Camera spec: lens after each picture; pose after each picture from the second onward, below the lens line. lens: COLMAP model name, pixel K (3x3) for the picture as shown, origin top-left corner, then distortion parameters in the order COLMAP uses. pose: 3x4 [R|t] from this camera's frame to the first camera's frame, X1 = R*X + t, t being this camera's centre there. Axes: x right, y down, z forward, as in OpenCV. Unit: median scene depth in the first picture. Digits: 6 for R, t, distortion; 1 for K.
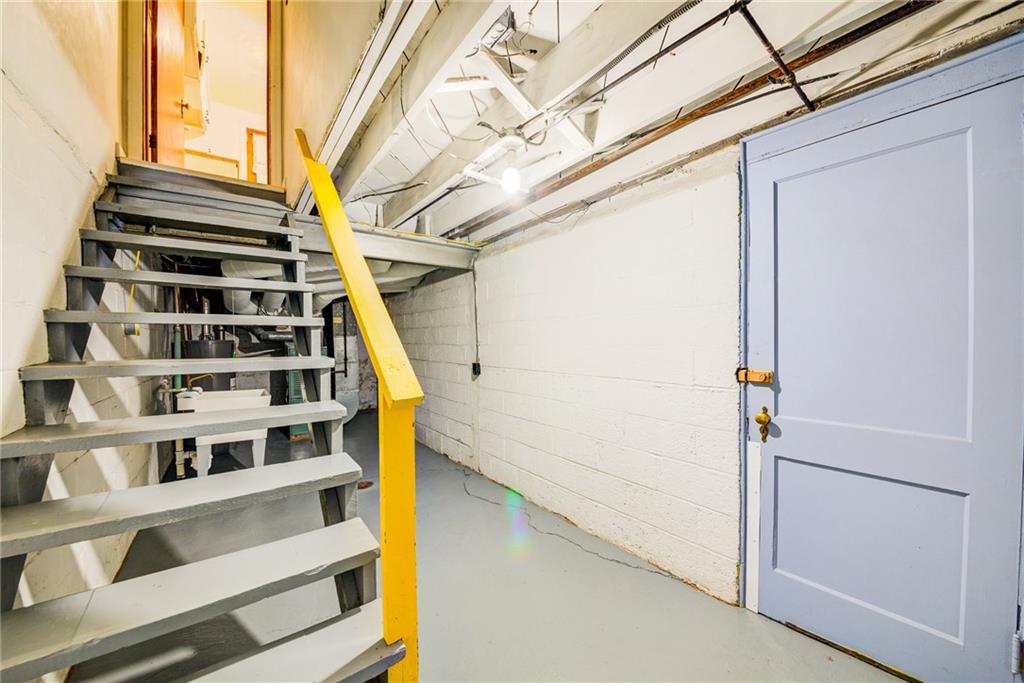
lens RADIAL K [[357.8, 0, 512.3], [0, 357.8, 343.4], [0, 0, 1]] dist [0.004076, -0.004986]
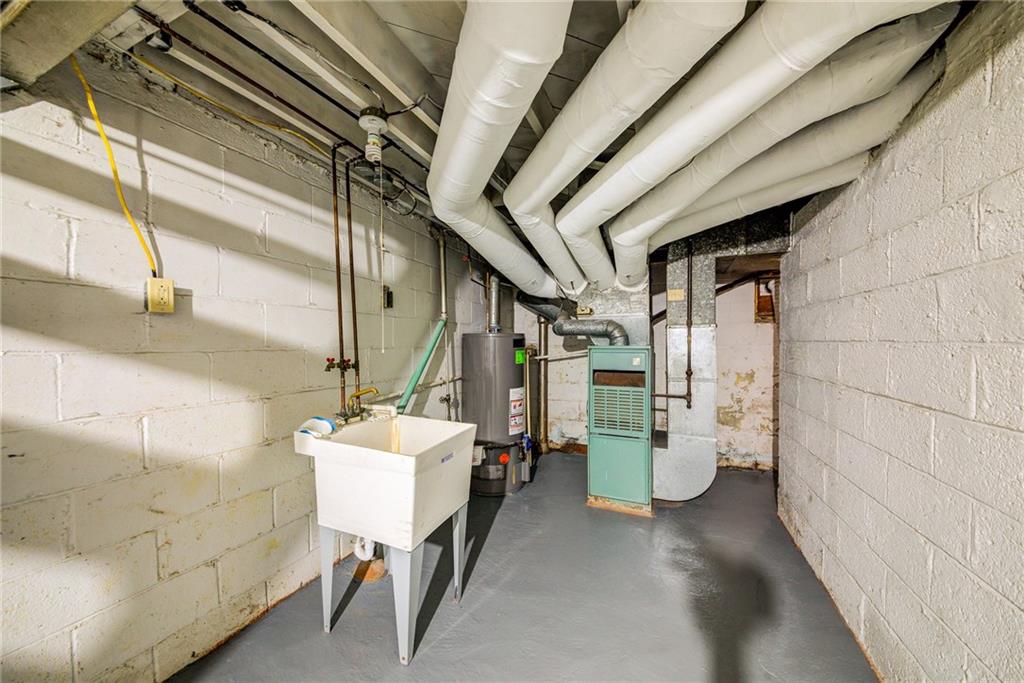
lens RADIAL K [[357.8, 0, 512.5], [0, 357.8, 344.5], [0, 0, 1]] dist [0.004076, -0.004986]
pose [[0.483551, 0.015757, -0.875175, -0.148937], [-0.001800, 0.999854, 0.017007, -0.002267], [0.875315, -0.006648, 0.483508, 0.544190]]
